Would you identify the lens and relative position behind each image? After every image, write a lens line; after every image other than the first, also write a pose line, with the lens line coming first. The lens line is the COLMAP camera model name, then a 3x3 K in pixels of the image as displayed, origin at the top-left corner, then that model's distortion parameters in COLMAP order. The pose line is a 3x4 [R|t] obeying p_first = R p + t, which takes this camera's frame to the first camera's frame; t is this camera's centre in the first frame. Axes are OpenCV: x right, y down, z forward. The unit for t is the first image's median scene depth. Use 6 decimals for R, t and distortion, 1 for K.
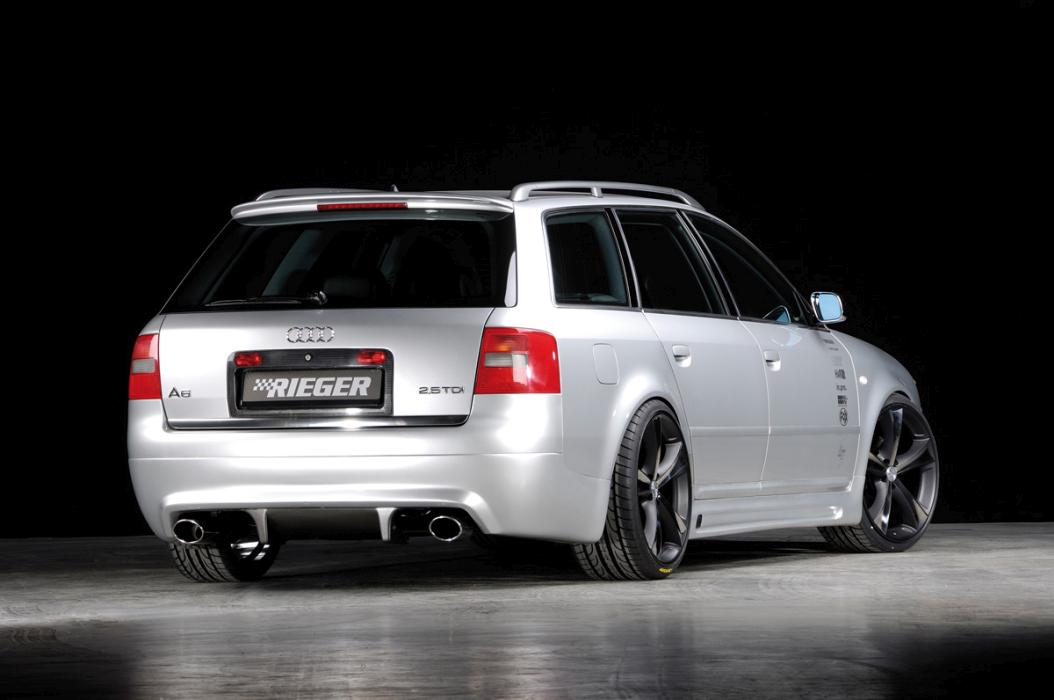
lens RADIAL K [[5444.3, 0, 527.0], [0, 5444.3, 350.0], [0, 0, 1]] dist [0.306984, -0.842658]
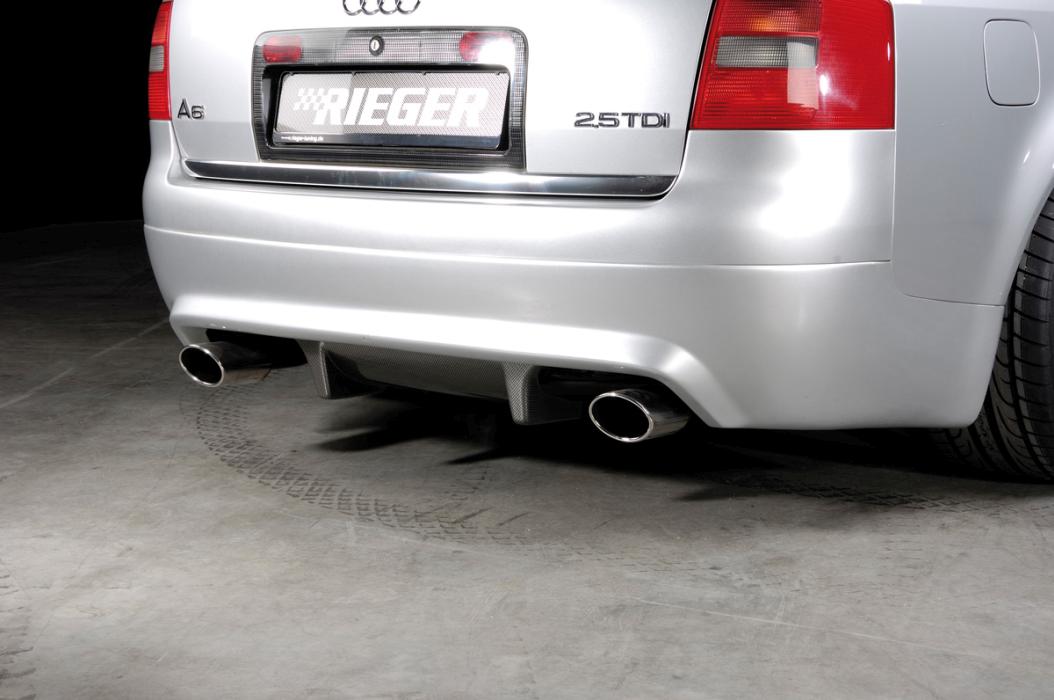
lens RADIAL K [[1775.3, 0, 526.7], [0, 1775.3, 376.7], [0, 0, 1]] dist [0.227959, 0.069958]
pose [[0.963416, 0.057140, -0.261850, 0.017071], [-0.012244, 0.985372, 0.169974, 0.003204], [0.267732, -0.160549, 0.950023, 0.844306]]
